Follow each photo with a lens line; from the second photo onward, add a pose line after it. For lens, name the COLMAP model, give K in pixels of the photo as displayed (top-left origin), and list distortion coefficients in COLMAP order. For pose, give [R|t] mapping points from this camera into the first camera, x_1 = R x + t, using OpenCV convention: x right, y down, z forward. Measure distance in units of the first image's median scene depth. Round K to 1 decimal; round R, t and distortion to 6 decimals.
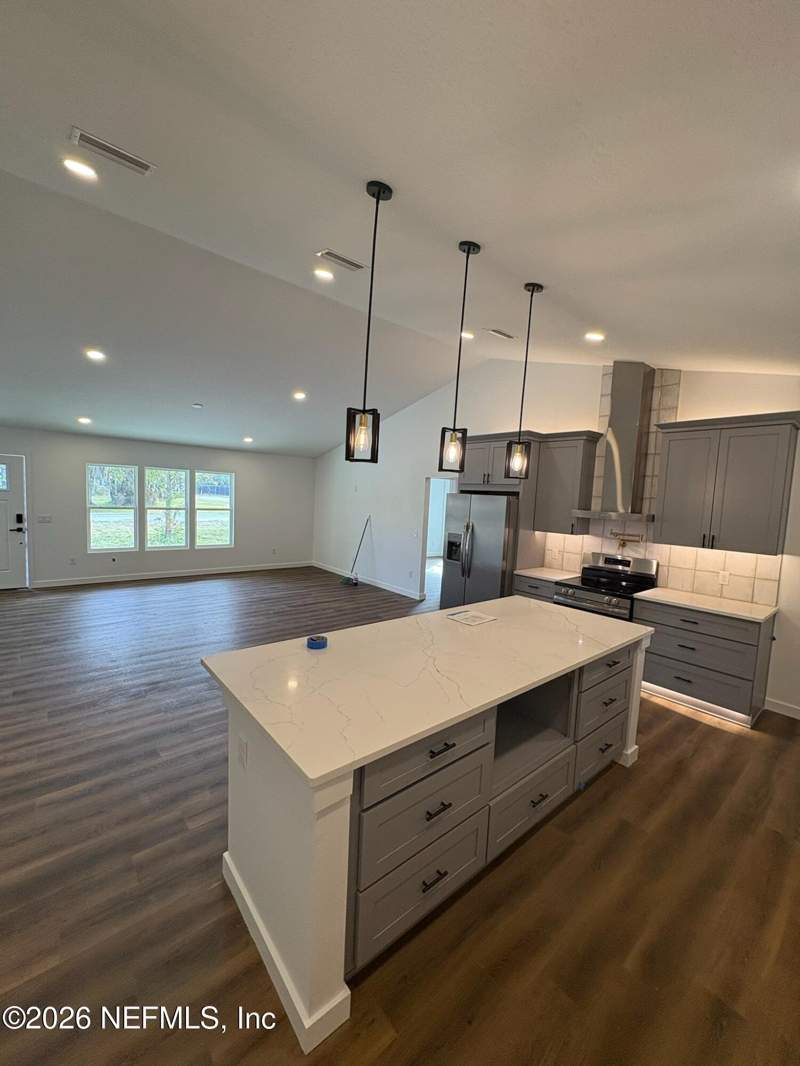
lens RADIAL K [[425.1, 0, 401.0], [0, 425.1, 526.6], [0, 0, 1]] dist [-0.003273, -0.000222]
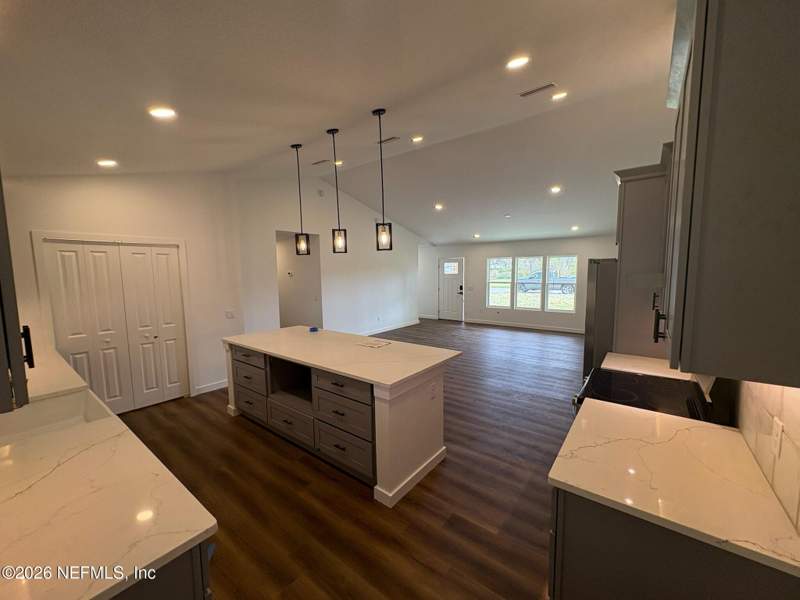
lens RADIAL K [[319.0, 0, 402.3], [0, 319.0, 304.1], [0, 0, 1]] dist [-0.003273, -0.000222]
pose [[0.212461, 0.056276, -0.975548, 0.639517], [-0.051999, 0.997577, 0.046222, 0.005135], [0.975785, 0.040907, 0.214873, 0.413382]]
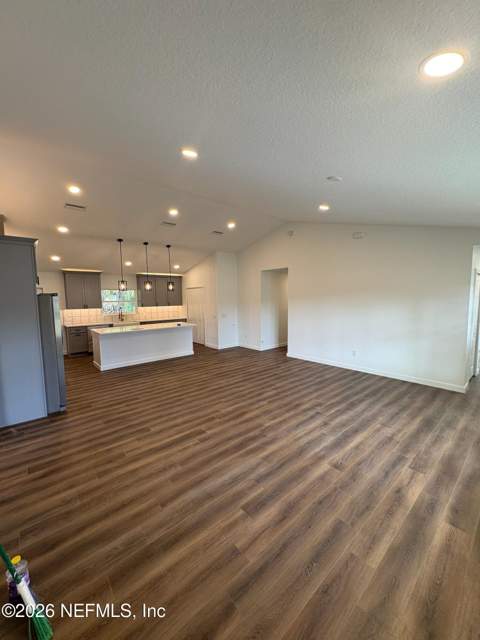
lens RADIAL K [[255.2, 0, 241.2], [0, 255.2, 320.7], [0, 0, 1]] dist [-0.003273, -0.000222]
pose [[-0.999349, -0.031540, -0.017504, -0.340175], [-0.033983, 0.985934, 0.163644, -0.121511], [0.012097, 0.164132, -0.986364, 1.534683]]
